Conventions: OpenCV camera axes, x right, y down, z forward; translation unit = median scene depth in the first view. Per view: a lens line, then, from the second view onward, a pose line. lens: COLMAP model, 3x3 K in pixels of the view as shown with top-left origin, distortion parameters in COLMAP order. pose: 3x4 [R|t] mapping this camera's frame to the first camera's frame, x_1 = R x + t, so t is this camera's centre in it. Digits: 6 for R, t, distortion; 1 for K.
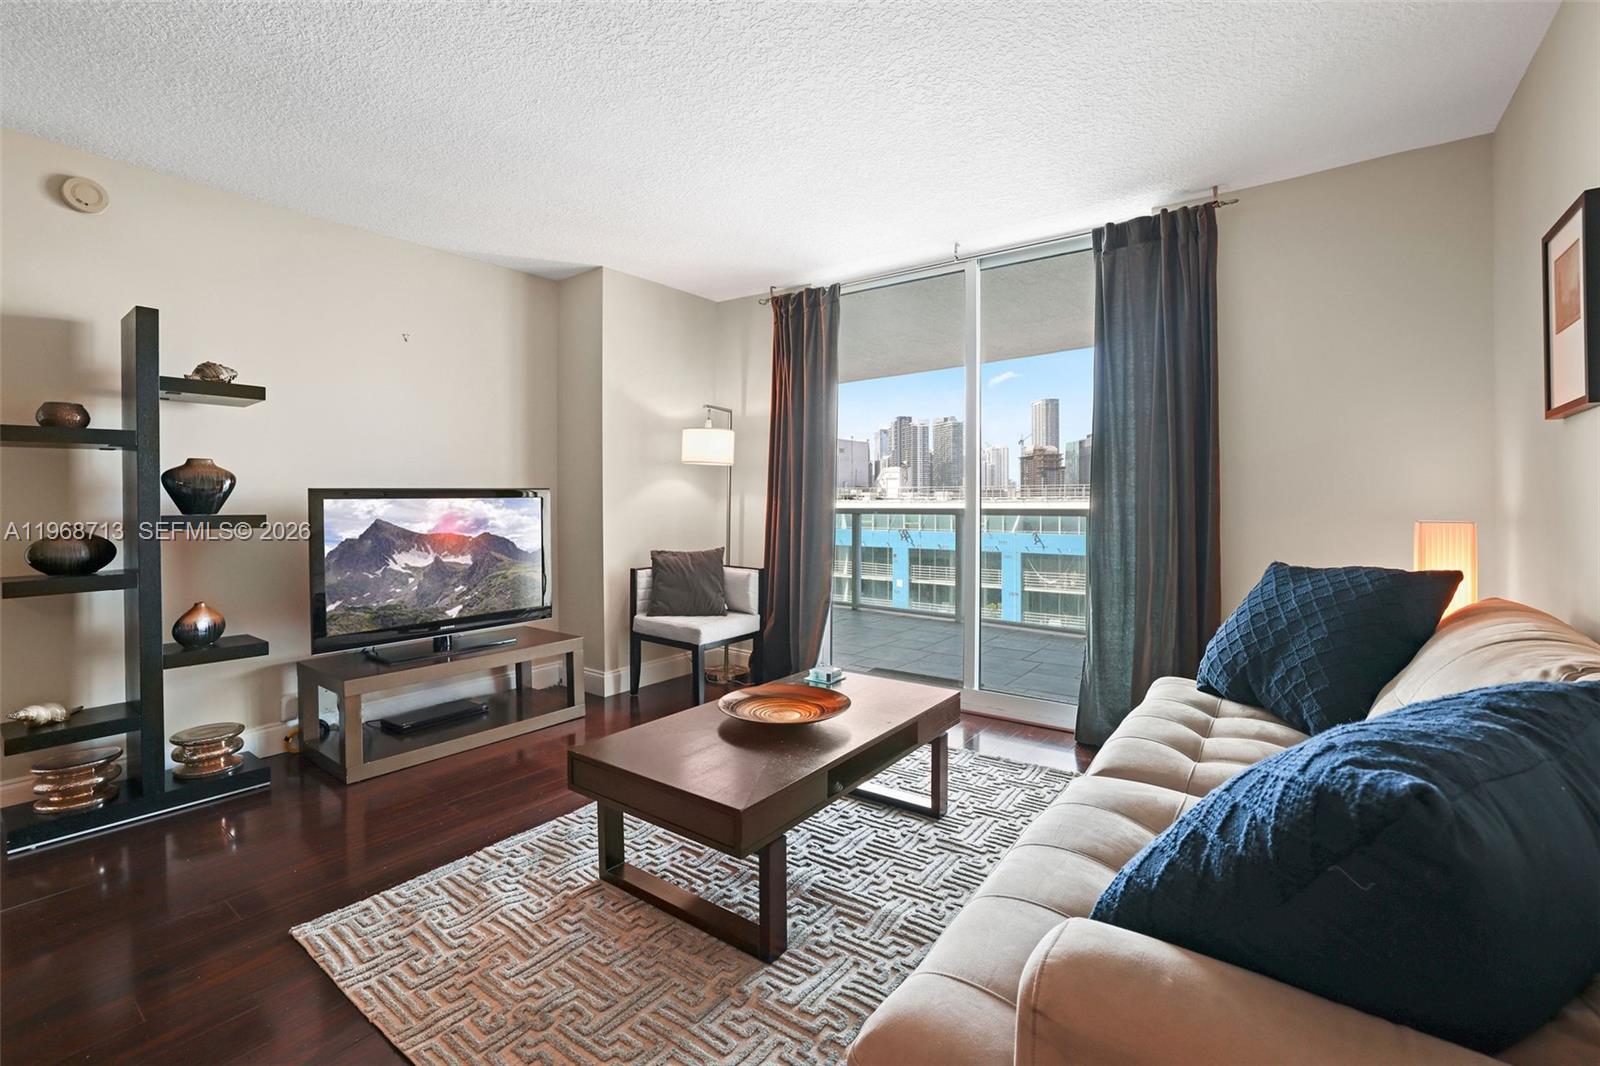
lens RADIAL K [[701.1, 0, 797.8], [0, 701.1, 497.9], [0, 0, 1]] dist [-0.061814, -0.000037]
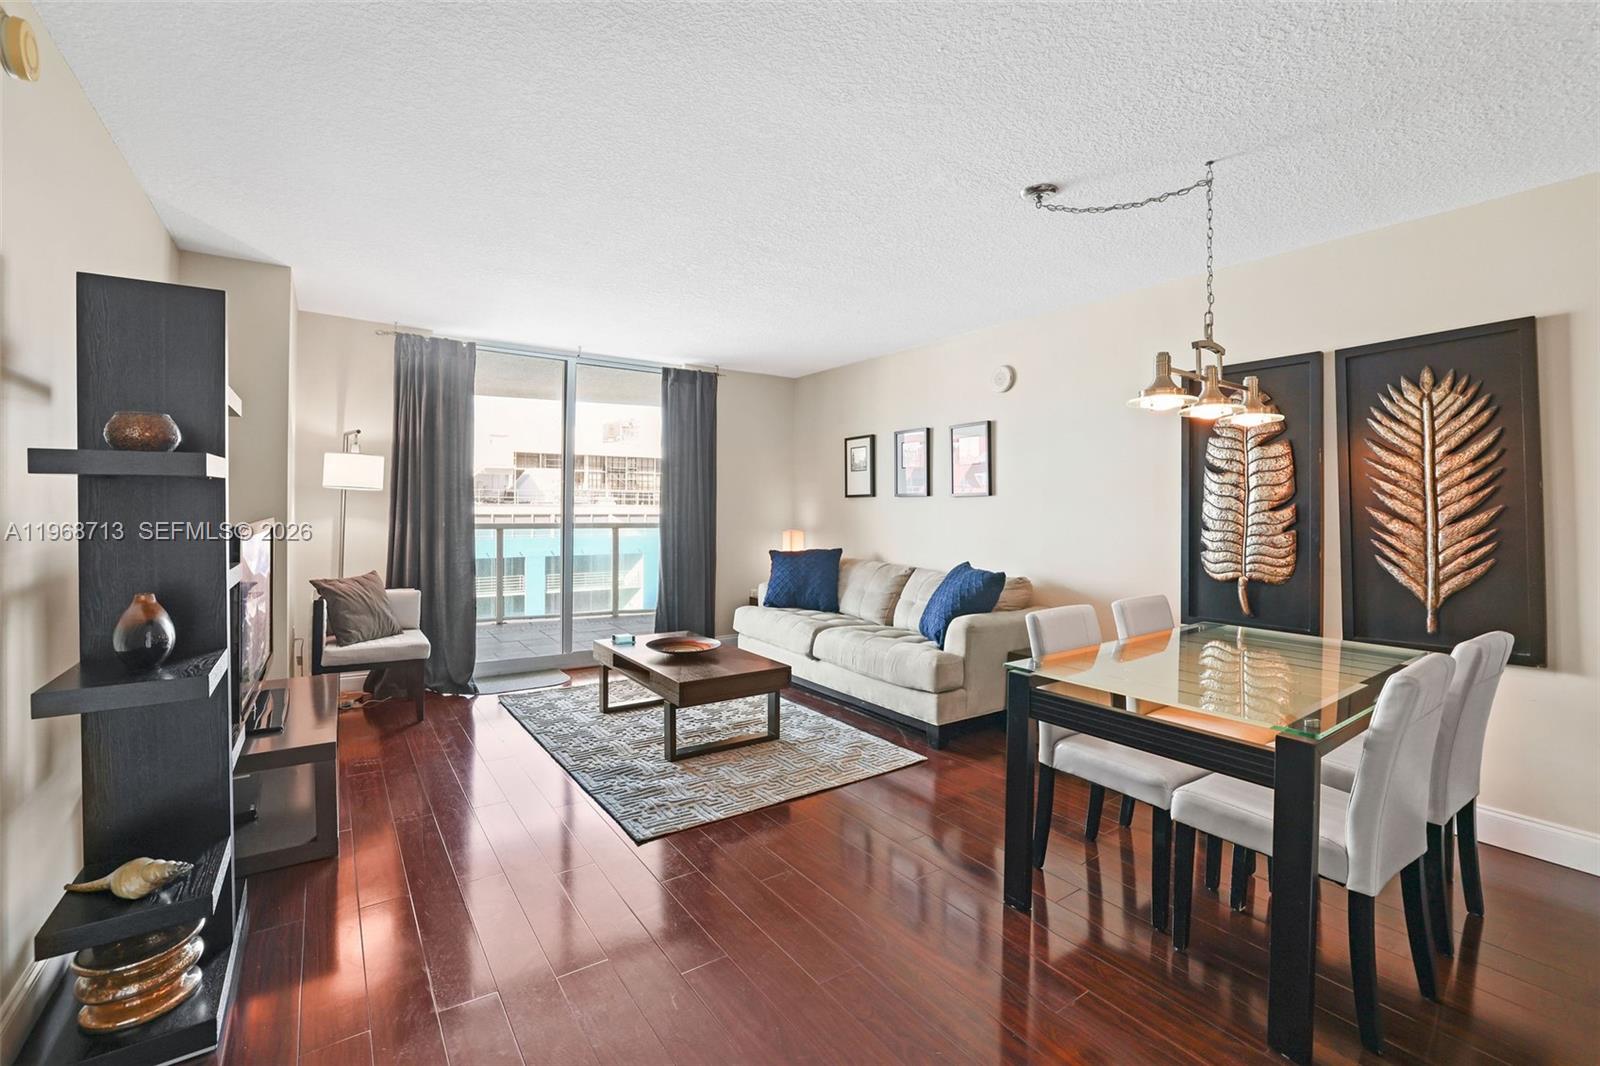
lens RADIAL K [[685.1, 0, 791.4], [0, 685.1, 528.8], [0, 0, 1]] dist [-0.037613, 0.000138]
pose [[0.319809, -0.018064, 0.947310, -0.895054], [-0.005117, 0.999771, 0.020791, -0.015996], [-0.947468, -0.011496, 0.319643, 0.111951]]
